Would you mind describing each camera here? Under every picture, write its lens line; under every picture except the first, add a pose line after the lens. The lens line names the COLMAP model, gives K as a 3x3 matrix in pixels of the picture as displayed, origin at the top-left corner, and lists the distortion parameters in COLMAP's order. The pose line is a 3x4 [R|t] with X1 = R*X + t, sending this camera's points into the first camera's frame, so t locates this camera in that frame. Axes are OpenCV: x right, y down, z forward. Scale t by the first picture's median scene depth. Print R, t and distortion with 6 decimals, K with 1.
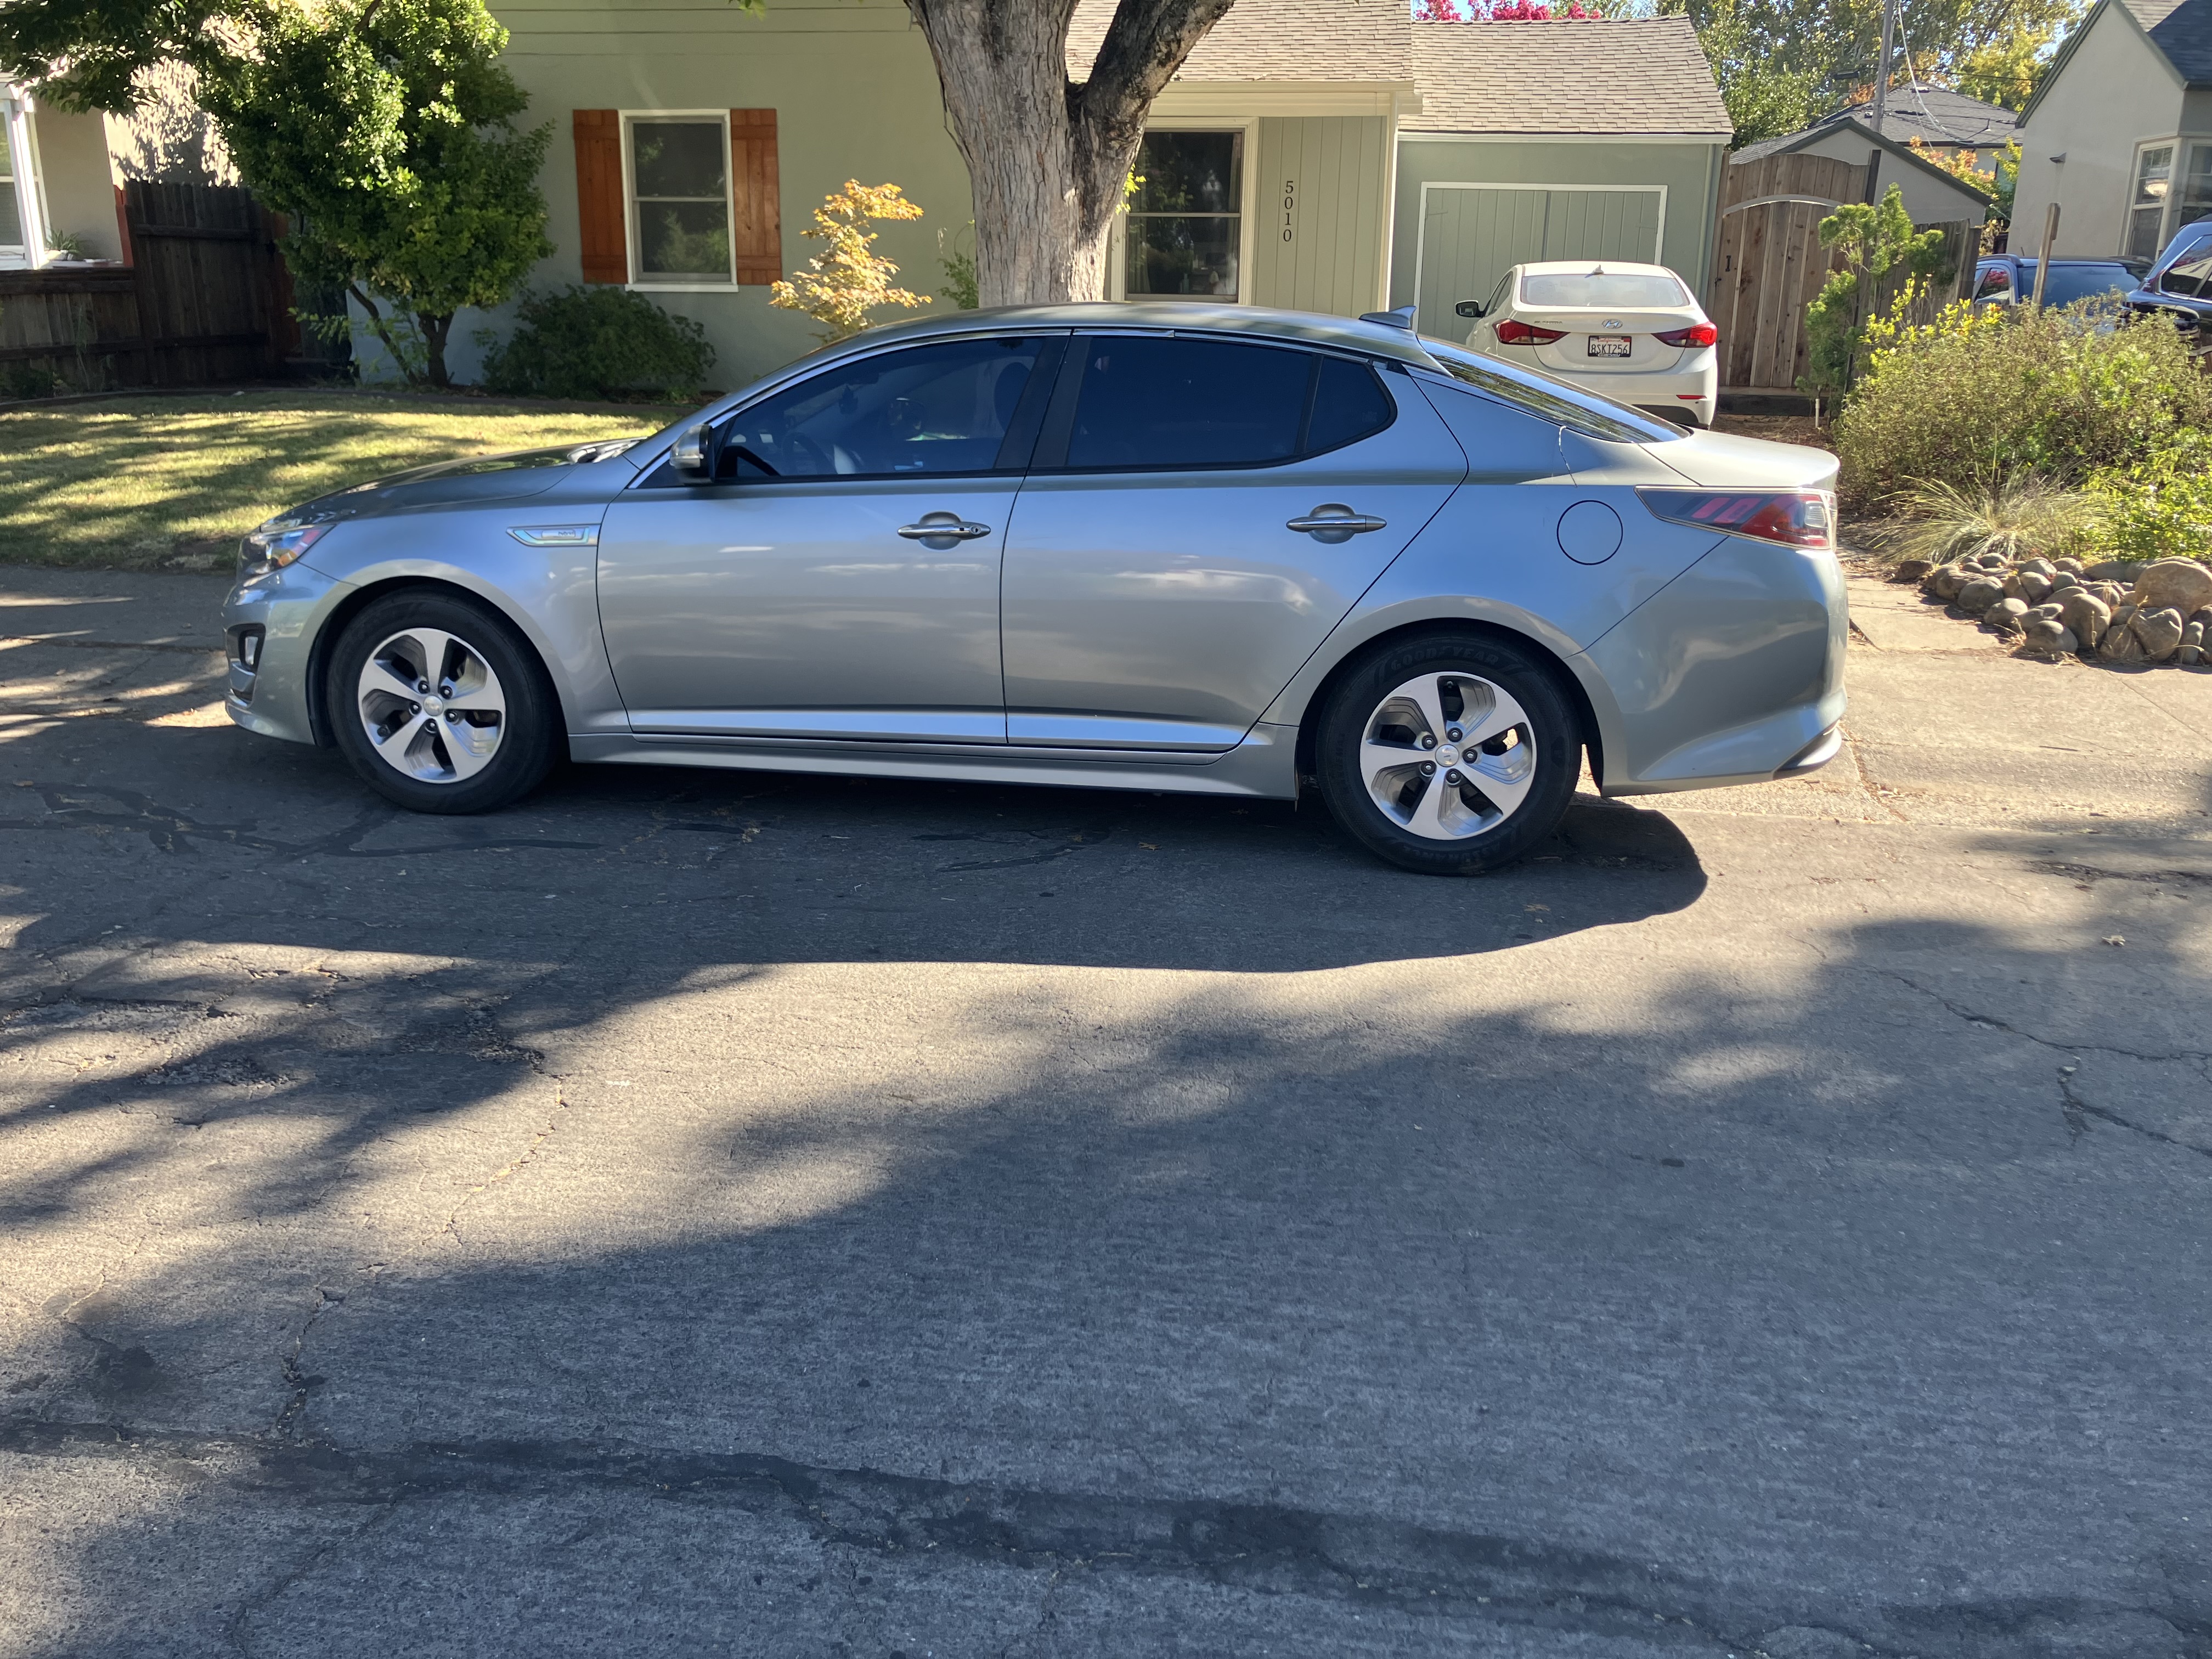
lens RADIAL K [[1900.5, 0, 1108.5], [0, 1900.5, 869.5], [0, 0, 1]] dist [0.003340, 0.000855]
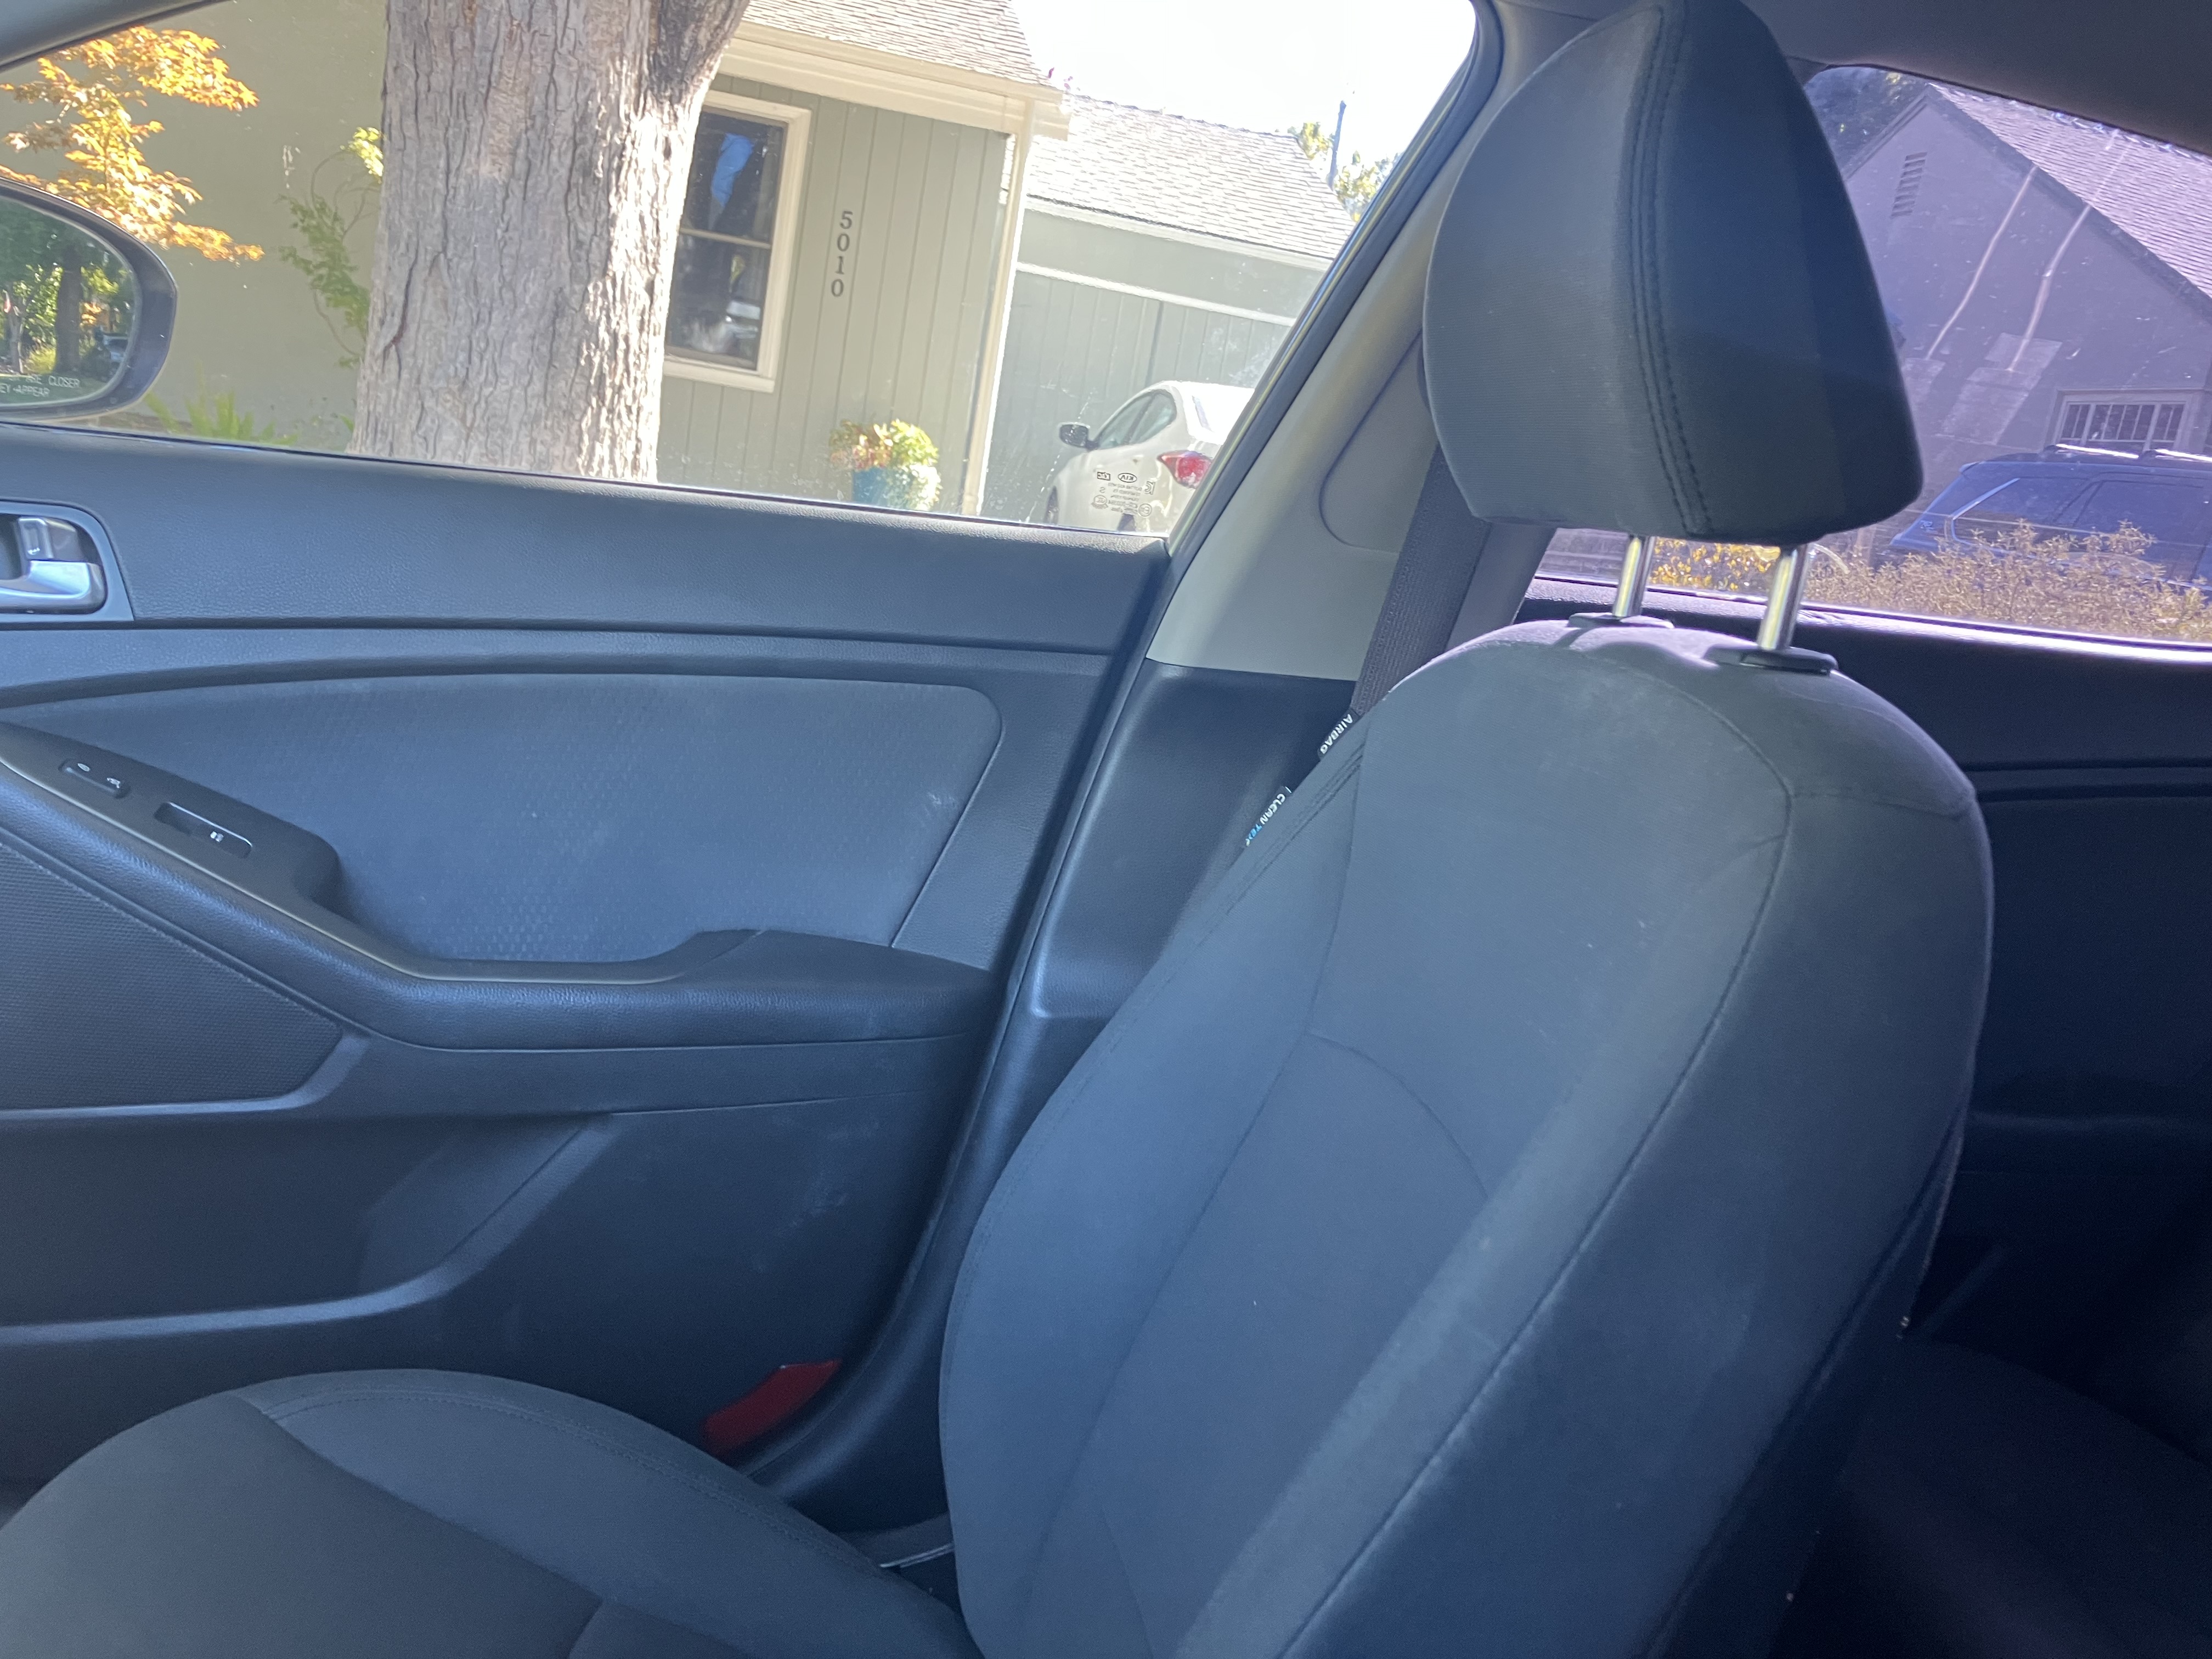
lens RADIAL K [[1811.3, 0, 1135.6], [0, 1811.3, 829.6], [0, 0, 1]] dist [0.009518, 0.008393]
pose [[0.929207, 0.073337, 0.362211, -0.035004], [-0.042336, 0.994784, -0.092808, -0.091966], [-0.367128, 0.070903, 0.927464, 0.415720]]
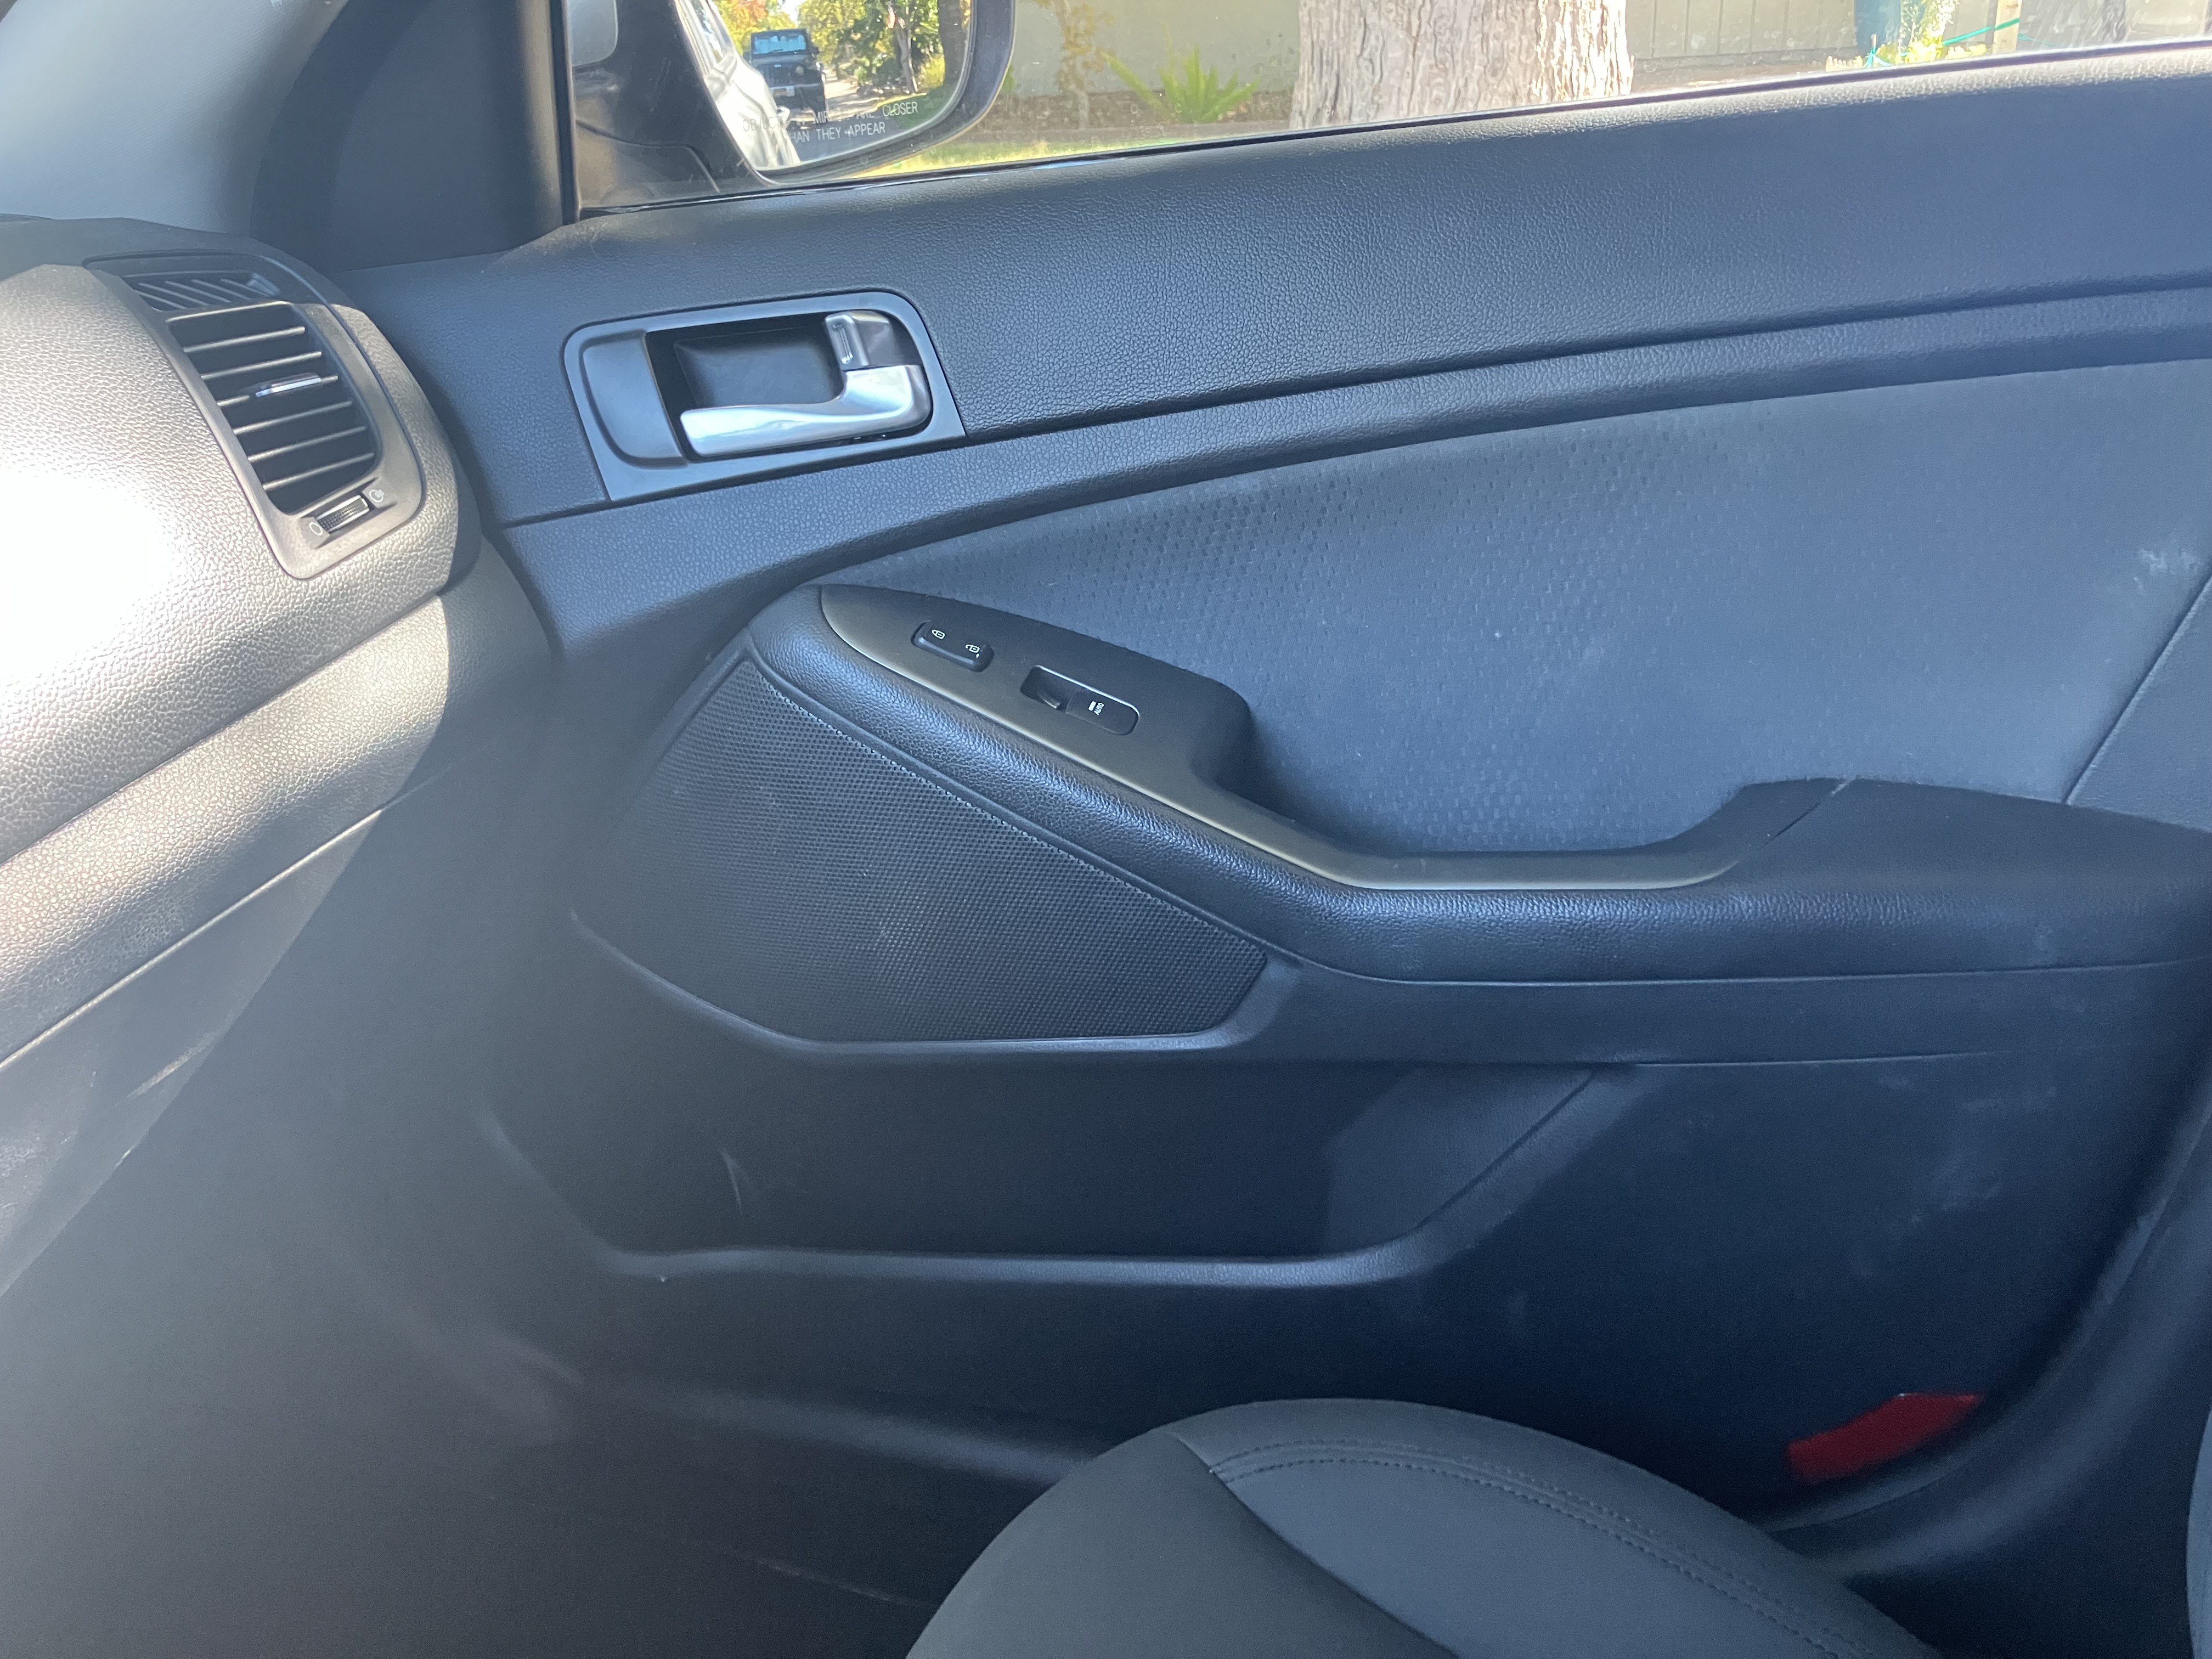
lens RADIAL K [[1811.3, 0, 1135.6], [0, 1811.3, 829.6], [0, 0, 1]] dist [0.009518, 0.008393]
pose [[0.987815, -0.001242, -0.155626, -0.020745], [0.021865, 0.991158, 0.130875, -0.154055], [0.154088, -0.132683, 0.979108, 0.613589]]
